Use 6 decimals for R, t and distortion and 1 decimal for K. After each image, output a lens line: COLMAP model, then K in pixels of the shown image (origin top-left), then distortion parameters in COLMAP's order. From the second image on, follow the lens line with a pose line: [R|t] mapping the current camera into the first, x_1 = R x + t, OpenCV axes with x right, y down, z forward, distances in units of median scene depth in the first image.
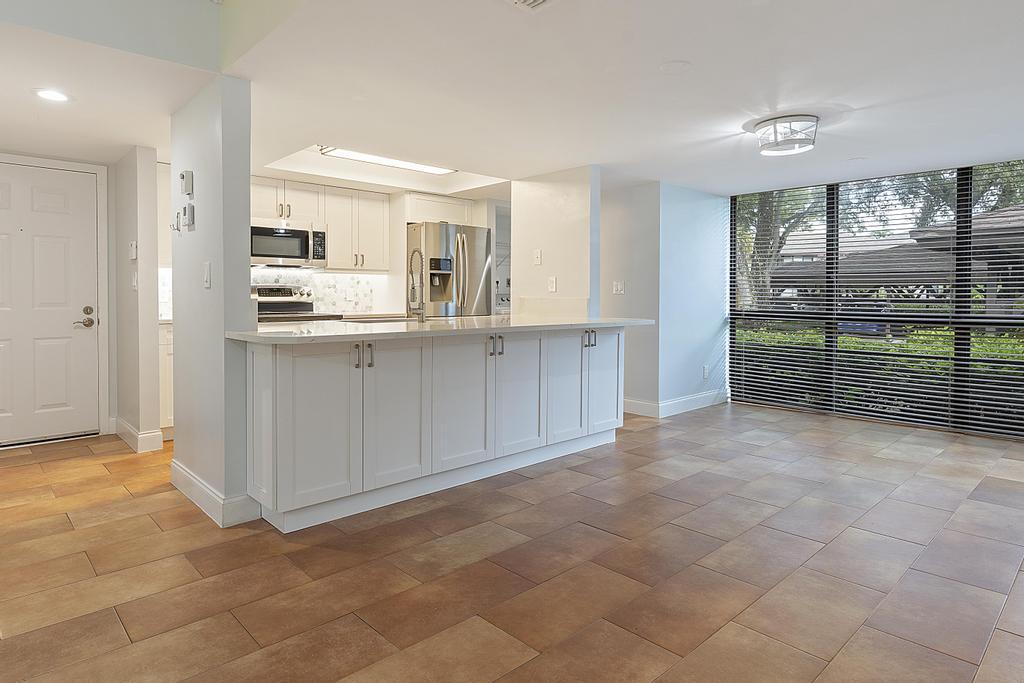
lens RADIAL K [[591.0, 0, 495.9], [0, 591.0, 312.4], [0, 0, 1]] dist [0.000227, -0.001489]
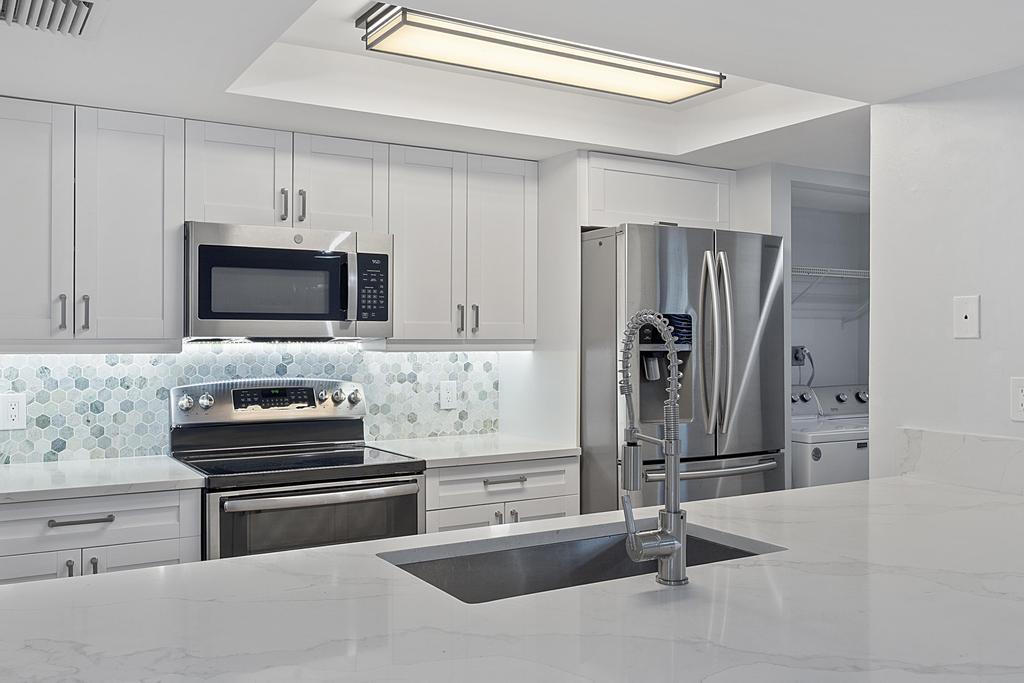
lens RADIAL K [[892.4, 0, 507.8], [0, 892.4, 358.4], [0, 0, 1]] dist [0.007025, 0.003864]
pose [[0.980433, 0.002958, -0.196833, -0.083728], [-0.004143, 0.999976, -0.005607, -0.060891], [0.196811, 0.006312, 0.980421, 0.409089]]
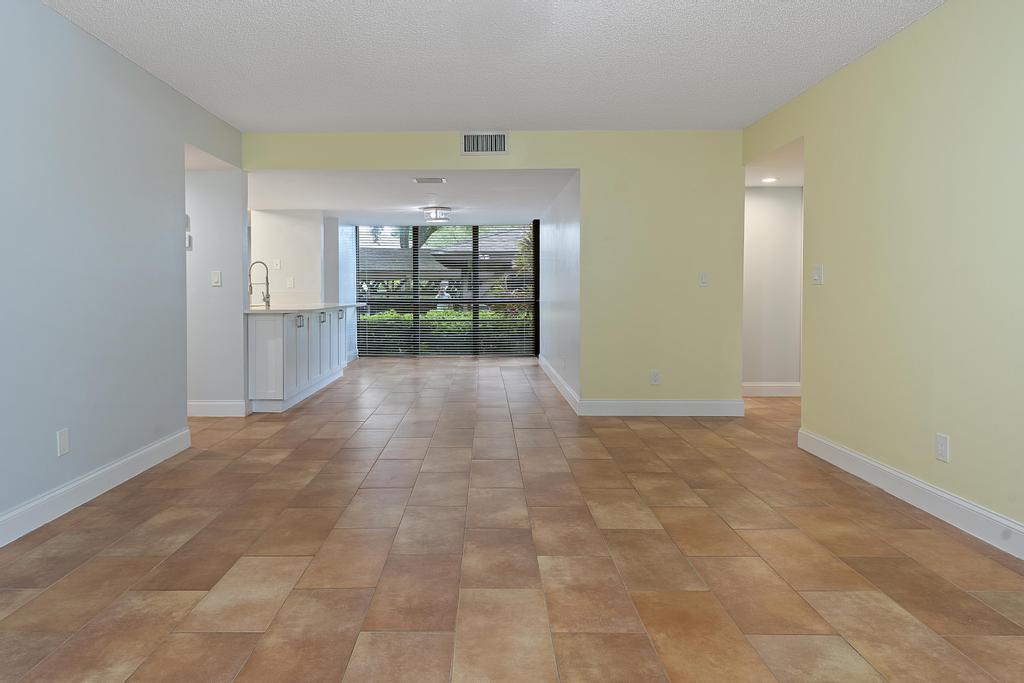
lens RADIAL K [[654.6, 0, 476.2], [0, 654.6, 312.3], [0, 0, 1]] dist [-0.000556, 0.002525]
pose [[0.685839, -0.030681, 0.727107, -0.753509], [0.026490, 0.999501, 0.017188, 0.012038], [-0.727271, 0.007473, 0.686309, -0.482460]]
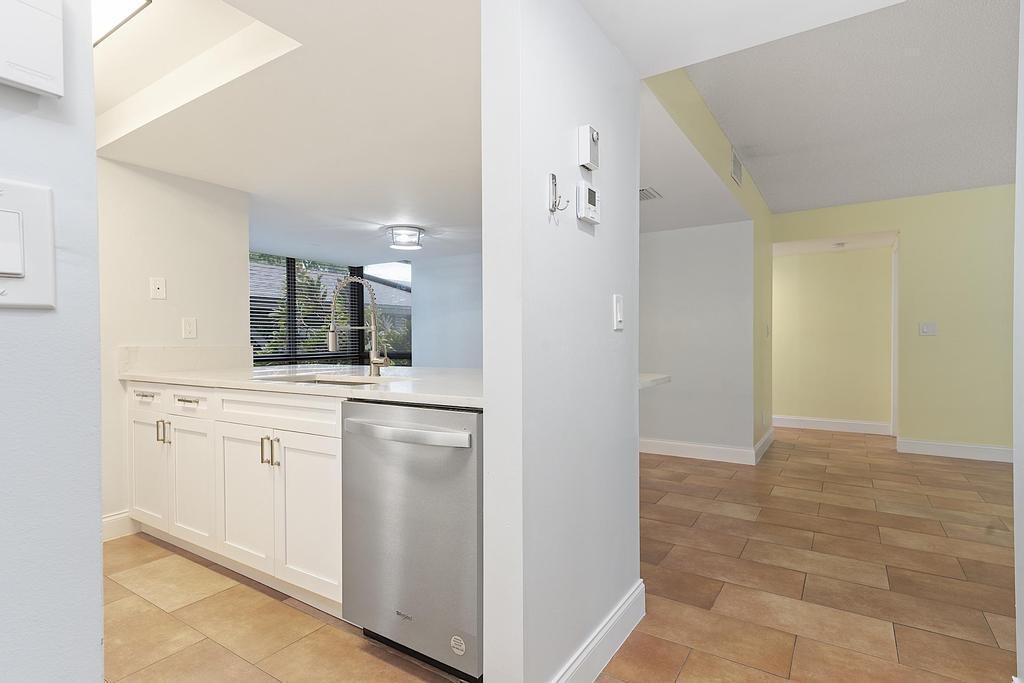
lens RADIAL K [[511.7, 0, 512.7], [0, 511.7, 348.9], [0, 0, 1]] dist [0.015347, -0.000100]
pose [[-0.250781, -0.017850, 0.967879, -0.589142], [0.031514, 0.999150, 0.026592, -0.022930], [-0.967531, 0.037170, -0.250006, 0.708758]]
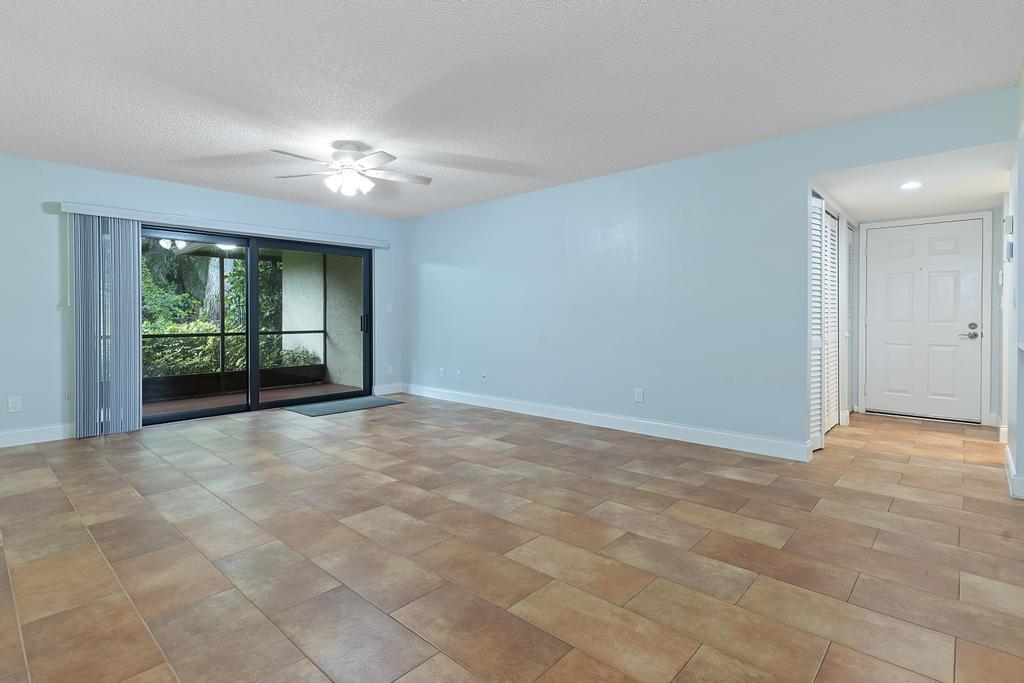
lens RADIAL K [[502.7, 0, 504.7], [0, 502.7, 313.7], [0, 0, 1]] dist [0.003087, -0.000225]
pose [[0.086458, -0.006960, -0.996231, 0.272851], [-0.025337, 0.999637, -0.009183, 0.005190], [0.995933, 0.026035, 0.086251, -0.097116]]
